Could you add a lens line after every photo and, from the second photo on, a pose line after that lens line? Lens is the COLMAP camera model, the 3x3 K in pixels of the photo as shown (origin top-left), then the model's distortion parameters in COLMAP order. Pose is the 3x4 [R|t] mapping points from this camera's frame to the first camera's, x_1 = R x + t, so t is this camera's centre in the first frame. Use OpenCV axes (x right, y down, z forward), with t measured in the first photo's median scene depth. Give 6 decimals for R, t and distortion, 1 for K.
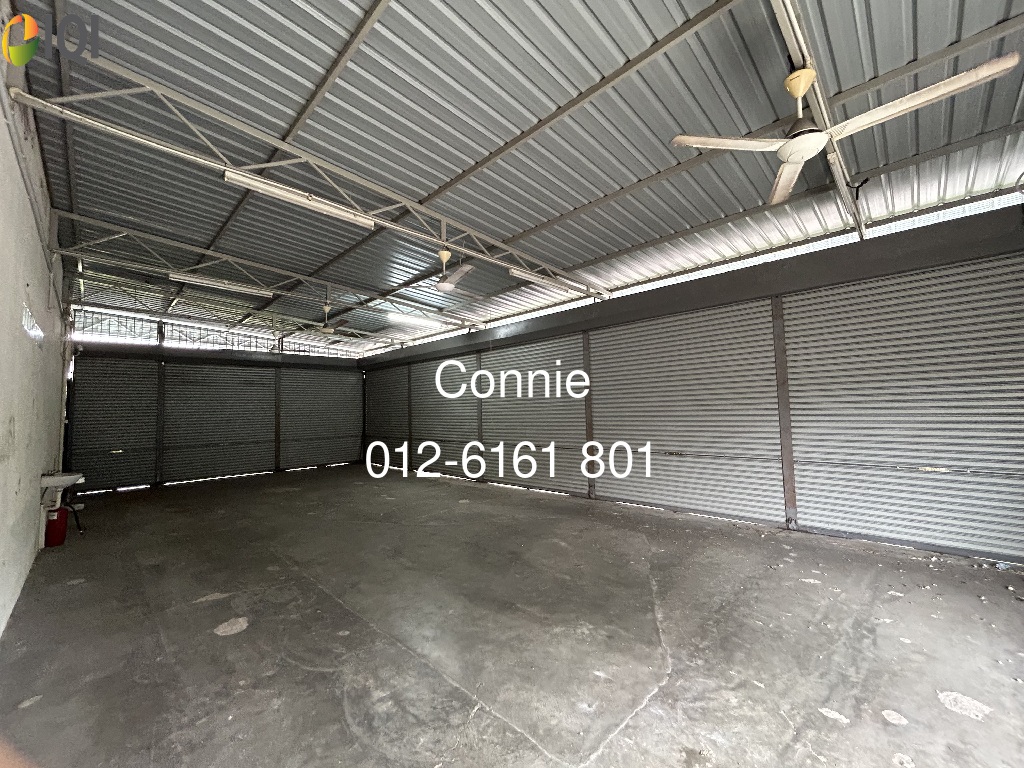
lens RADIAL K [[414.5, 0, 508.8], [0, 414.5, 386.2], [0, 0, 1]] dist [-0.002181, 0.001340]
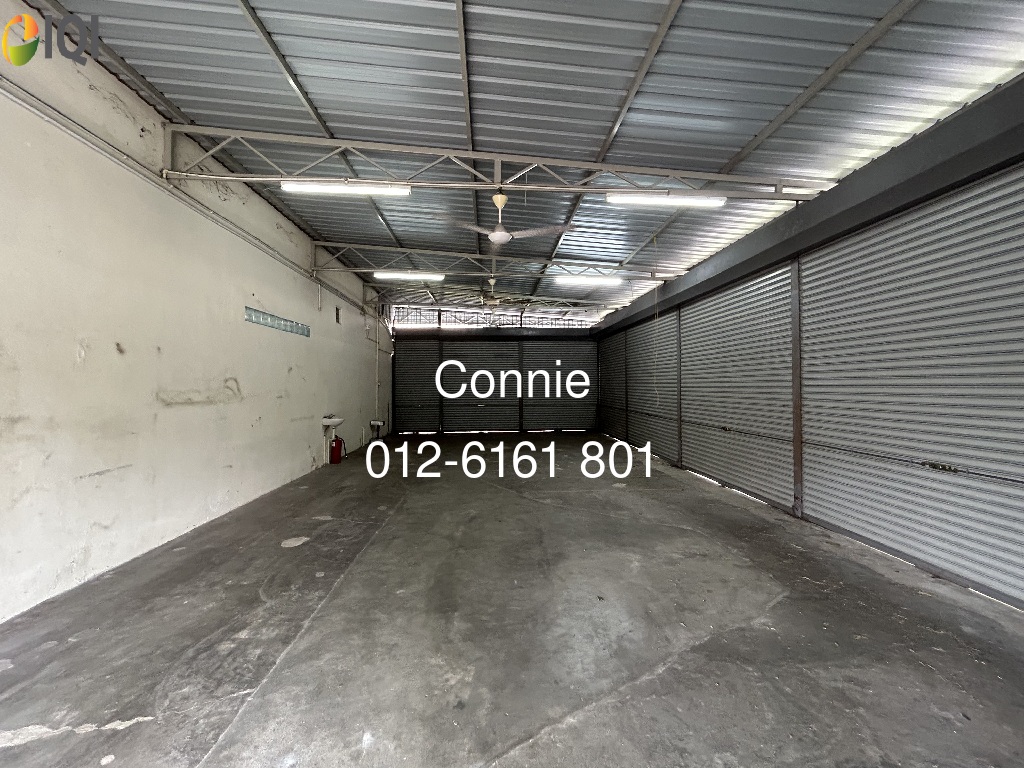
lens RADIAL K [[414.5, 0, 510.5], [0, 414.5, 382.3], [0, 0, 1]] dist [-0.002181, 0.001340]
pose [[0.741947, 0.016046, -0.670266, 0.573821], [0.024798, 0.998373, 0.051350, 0.030319], [0.669999, -0.054720, 0.740342, 0.439193]]
